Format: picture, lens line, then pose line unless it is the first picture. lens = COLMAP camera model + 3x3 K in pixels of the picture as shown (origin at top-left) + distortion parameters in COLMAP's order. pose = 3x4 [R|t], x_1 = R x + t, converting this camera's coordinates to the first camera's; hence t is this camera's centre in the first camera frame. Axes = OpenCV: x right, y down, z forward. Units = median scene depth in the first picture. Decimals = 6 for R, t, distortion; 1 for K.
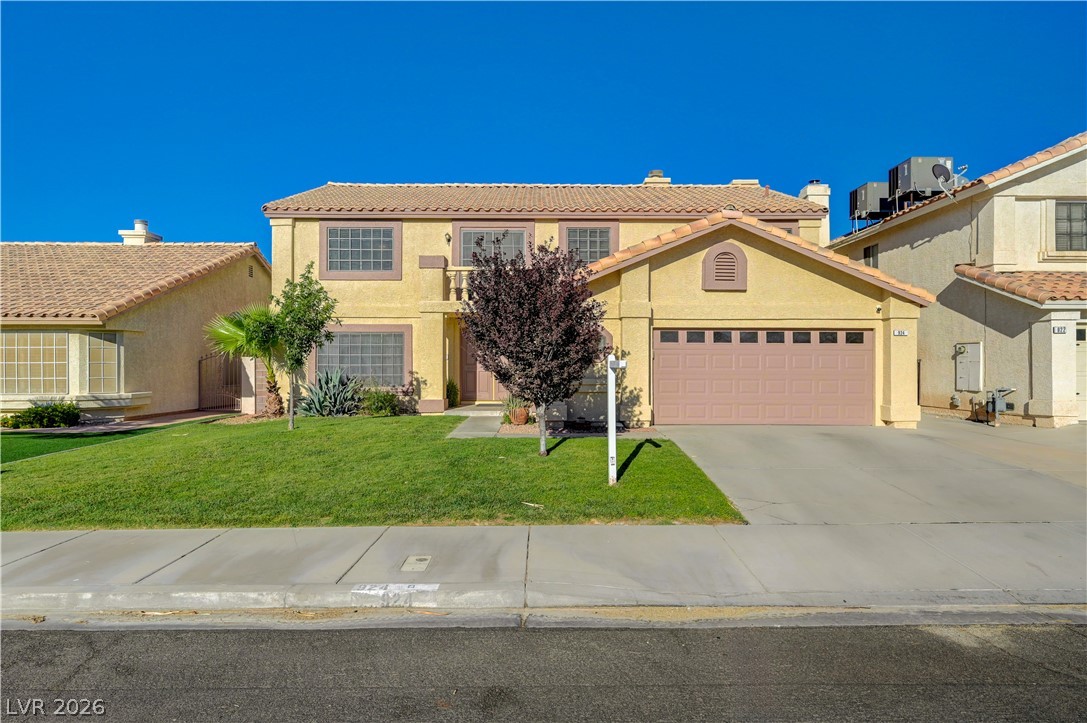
lens RADIAL K [[592.4, 0, 543.5], [0, 592.4, 361.5], [0, 0, 1]] dist [0.002706, -0.000164]
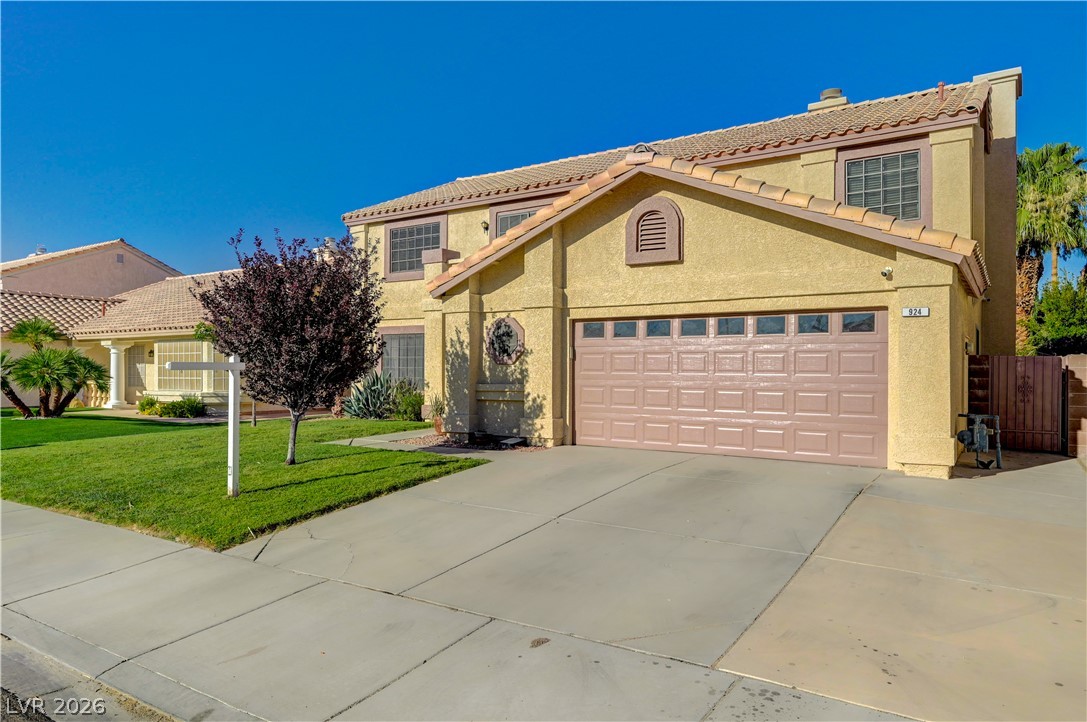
lens RADIAL K [[703.4, 0, 543.5], [0, 703.4, 361.0], [0, 0, 1]] dist [0.000367, -0.003155]
pose [[0.830048, -0.006432, -0.557655, 0.574924], [0.005503, 0.999979, -0.003342, 0.001214], [0.557665, -0.000294, 0.830066, 0.181139]]
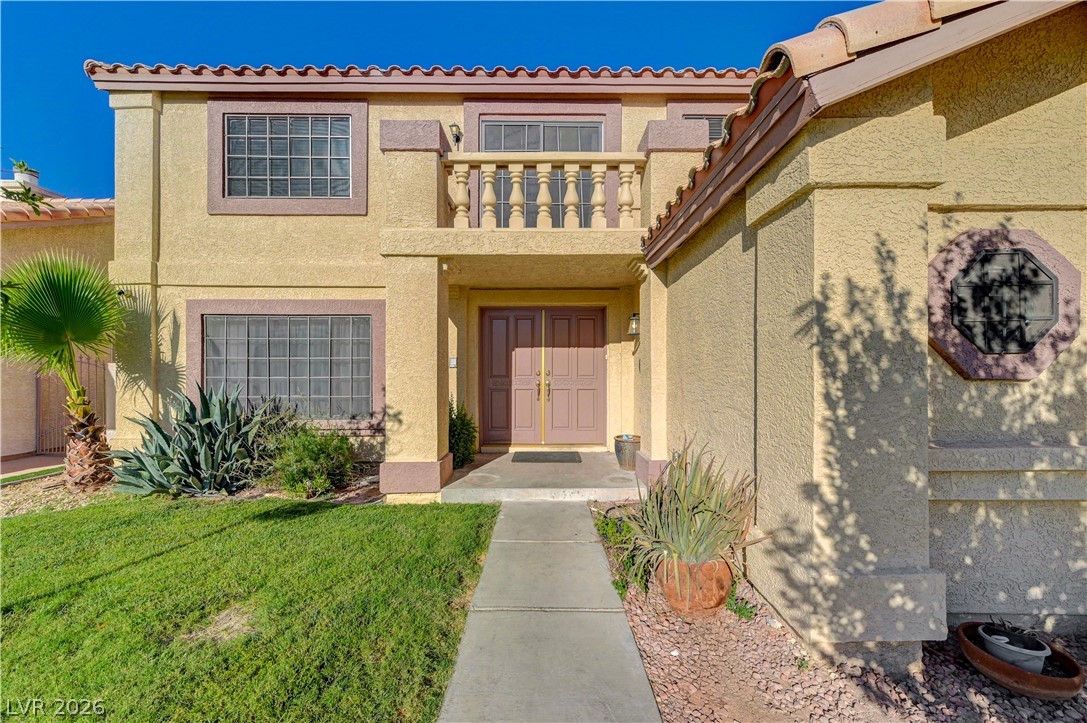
lens RADIAL K [[442.5, 0, 538.3], [0, 442.5, 375.9], [0, 0, 1]] dist [0.002444, 0.000287]
pose [[0.999988, -0.000840, -0.004855, -0.097581], [0.000911, 0.999892, 0.014666, -0.001408], [0.004842, -0.014670, 0.999881, 0.688176]]
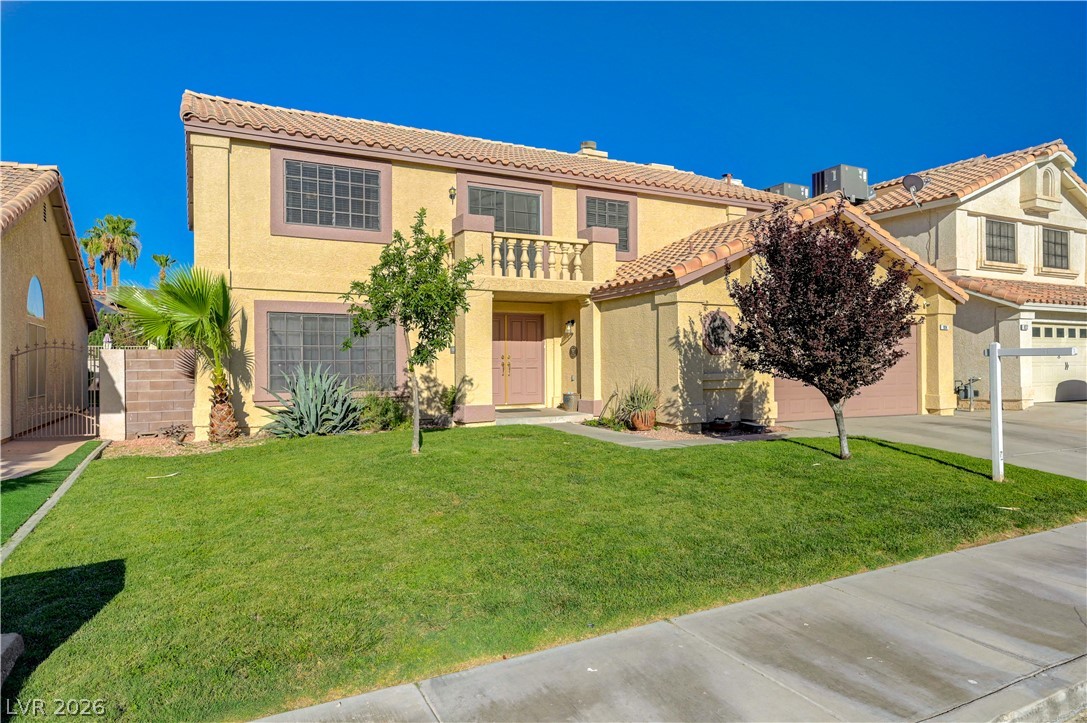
lens RADIAL K [[679.6, 0, 548.0], [0, 679.6, 363.1], [0, 0, 1]] dist [-0.000539, 0.000614]
pose [[0.890518, -0.005944, 0.454908, -0.509776], [0.003998, 0.999978, 0.005239, 0.006449], [-0.454930, -0.002847, 0.890523, 0.186599]]
